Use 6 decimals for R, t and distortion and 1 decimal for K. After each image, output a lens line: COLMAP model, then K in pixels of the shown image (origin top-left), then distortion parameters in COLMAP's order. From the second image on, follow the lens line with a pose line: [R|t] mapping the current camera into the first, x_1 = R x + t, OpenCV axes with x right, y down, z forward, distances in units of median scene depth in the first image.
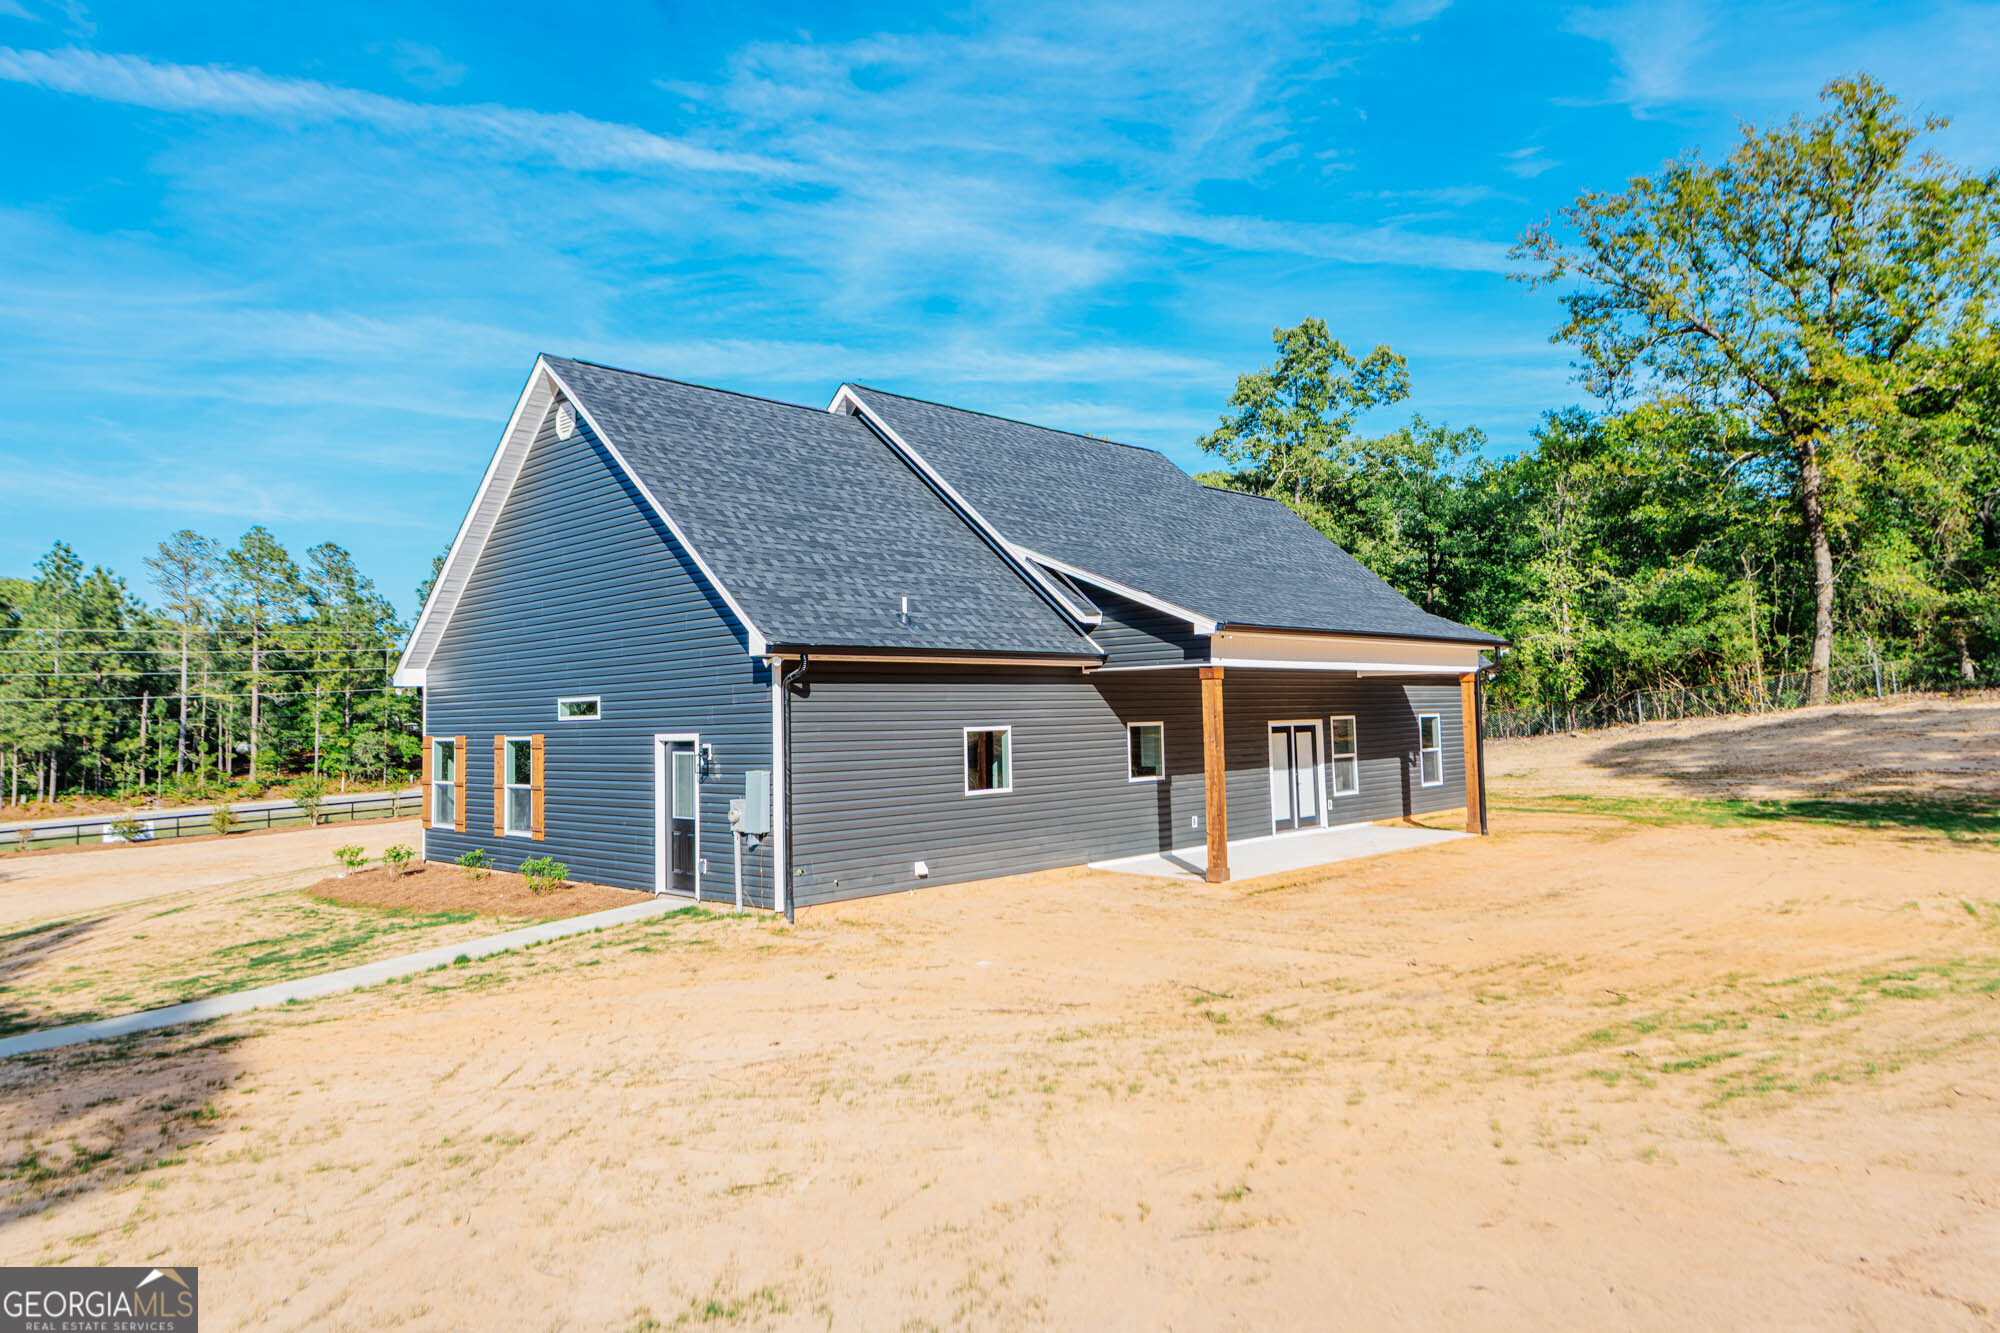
lens RADIAL K [[1310.4, 0, 1000.0], [0, 1310.4, 666.5], [0, 0, 1]] dist [0.002751, -0.006058]
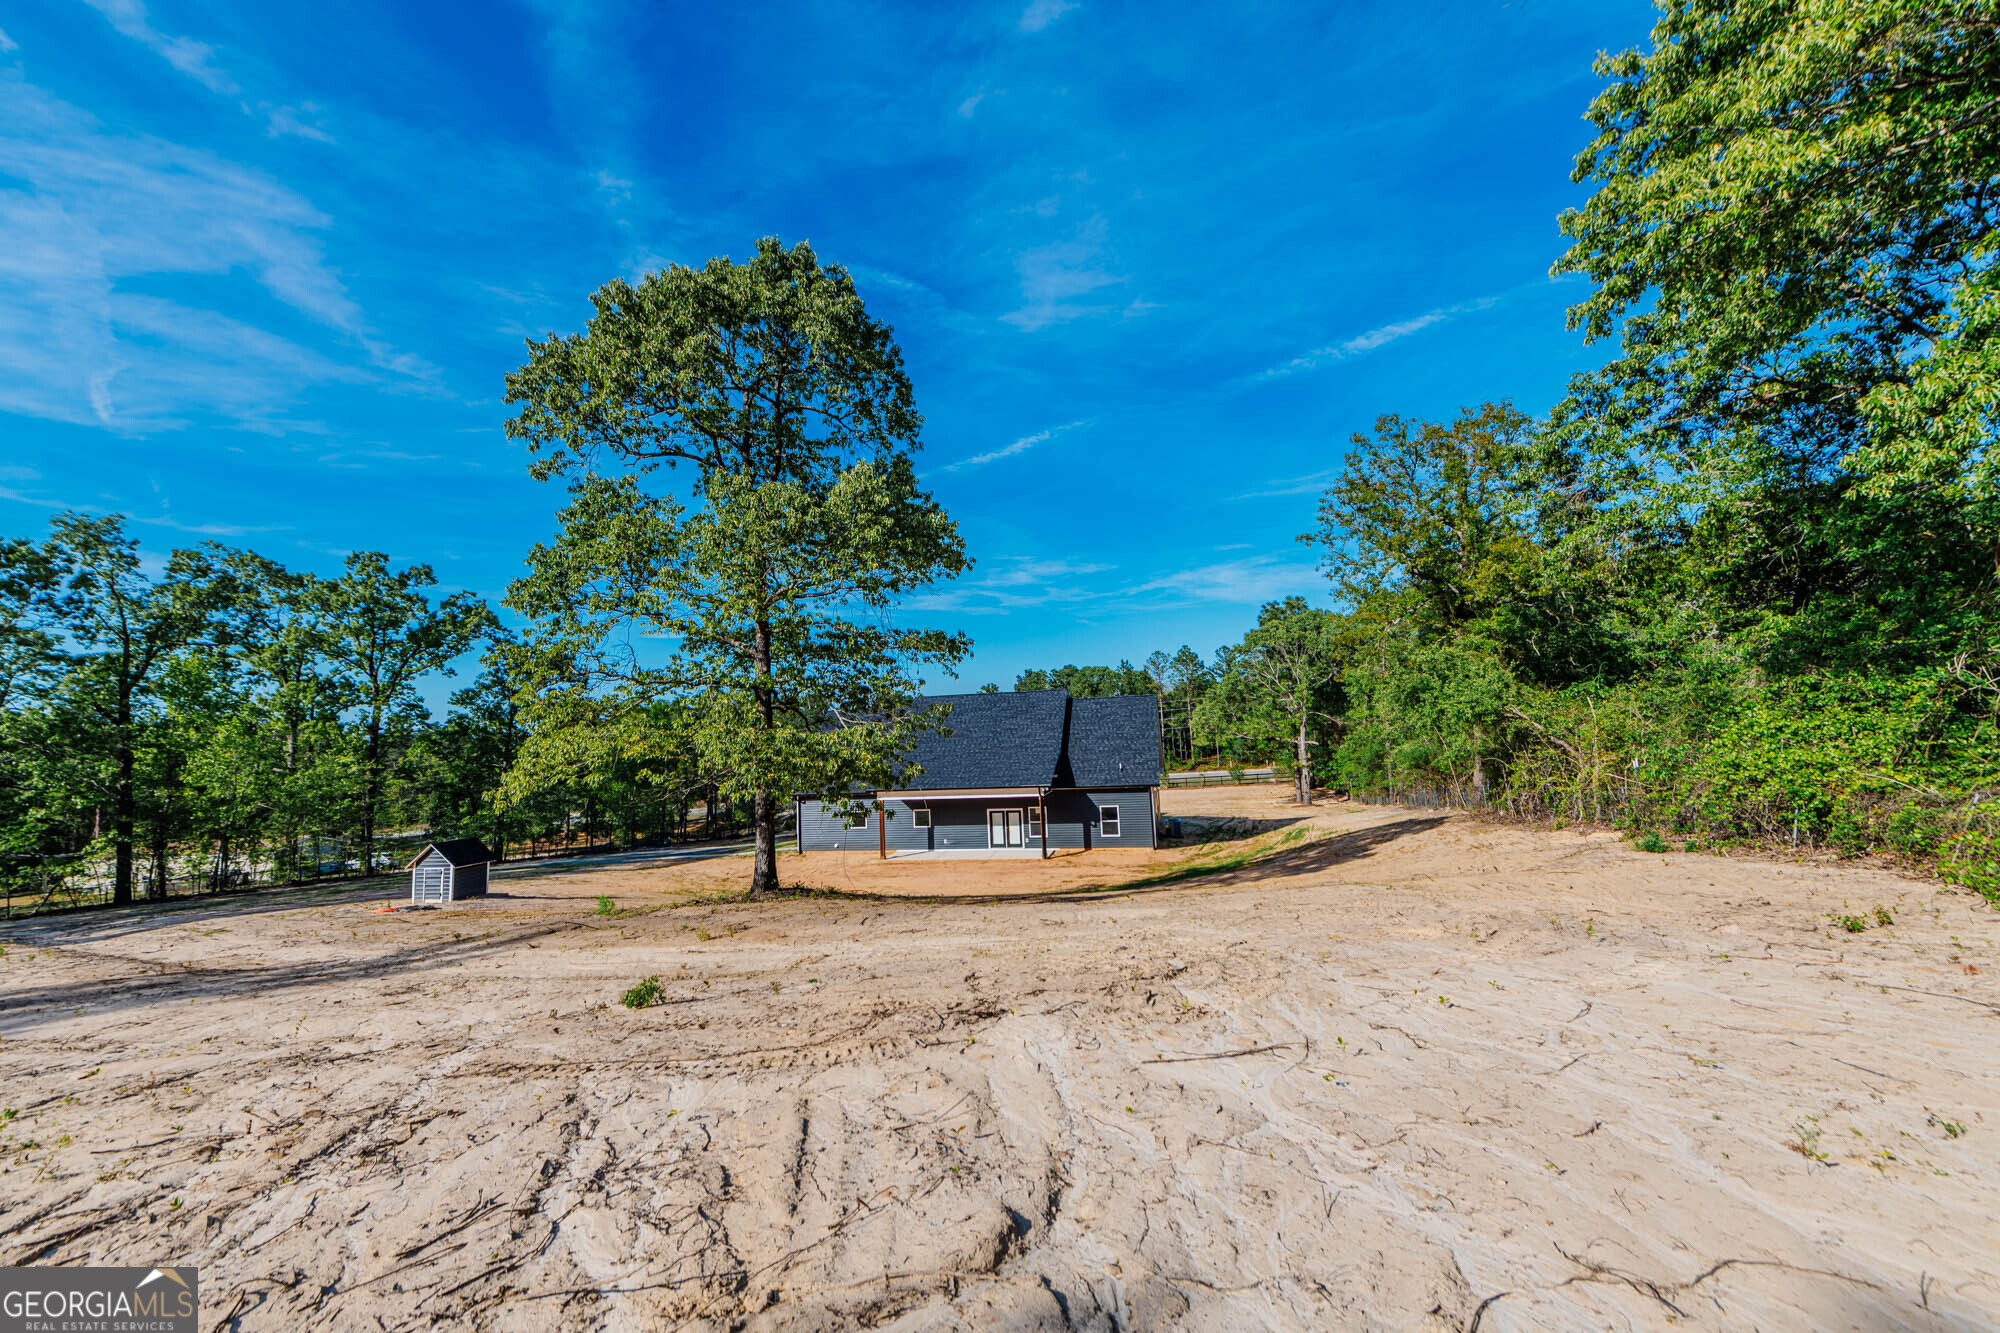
lens RADIAL K [[814.4, 0, 1021.0], [0, 814.4, 645.8], [0, 0, 1]] dist [0.001687, -0.000111]
pose [[0.498264, -0.072456, -0.863992, 1.198742], [0.070196, 0.996602, -0.043095, -0.154152], [0.864179, -0.039176, 0.501657, 0.116879]]
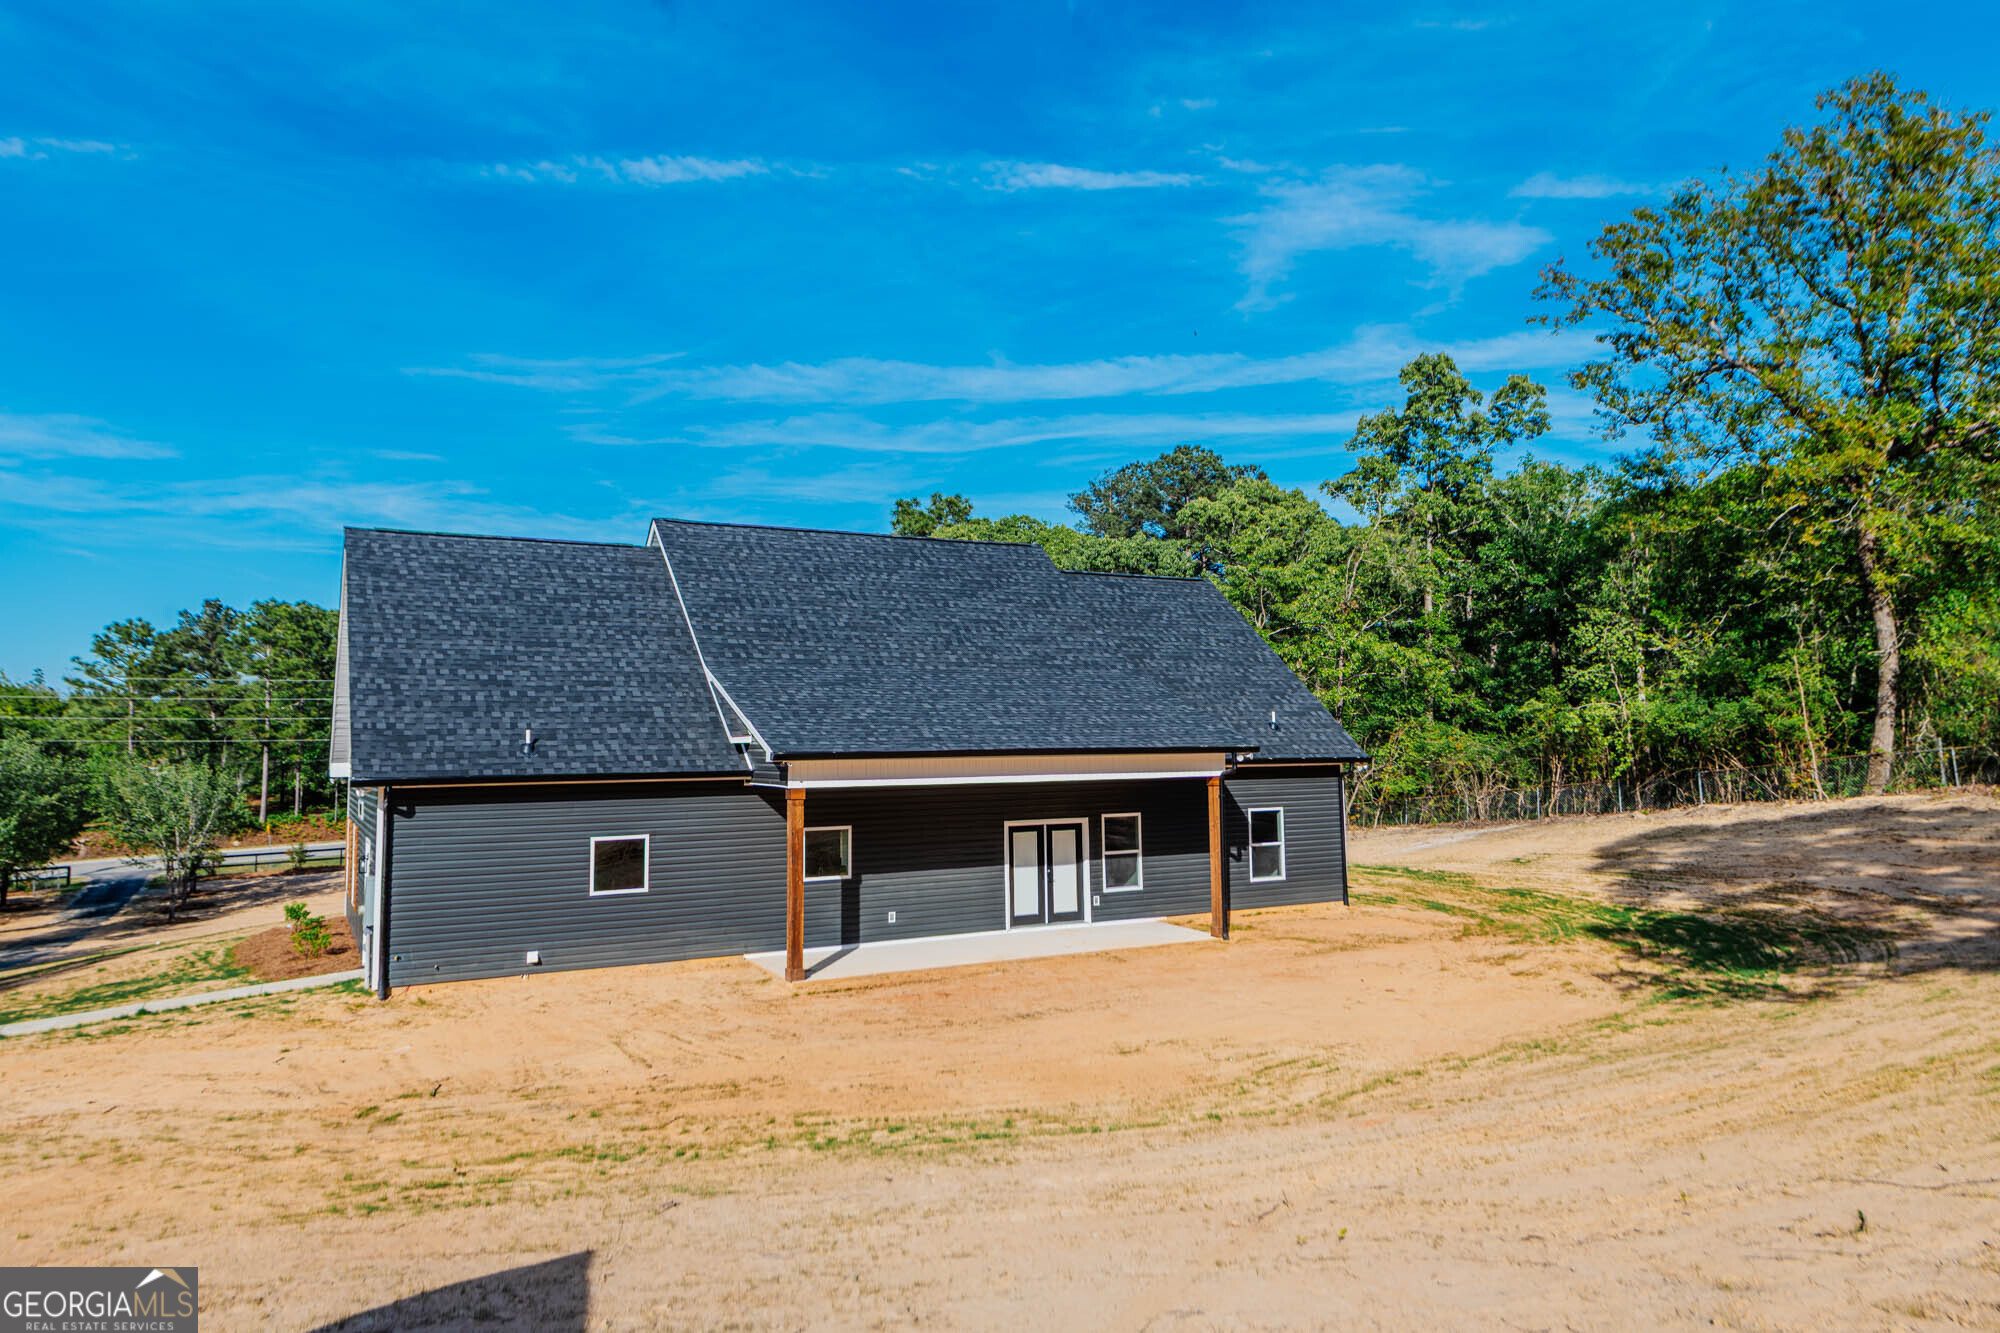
lens RADIAL K [[1331.3, 0, 1000.0], [0, 1331.3, 666.5], [0, 0, 1]] dist [0.015164, -0.005878]
pose [[0.948041, -0.005605, -0.318099, 0.358302], [0.003379, 0.999966, -0.007549, -0.049459], [0.318131, 0.006082, 0.948027, -0.012447]]
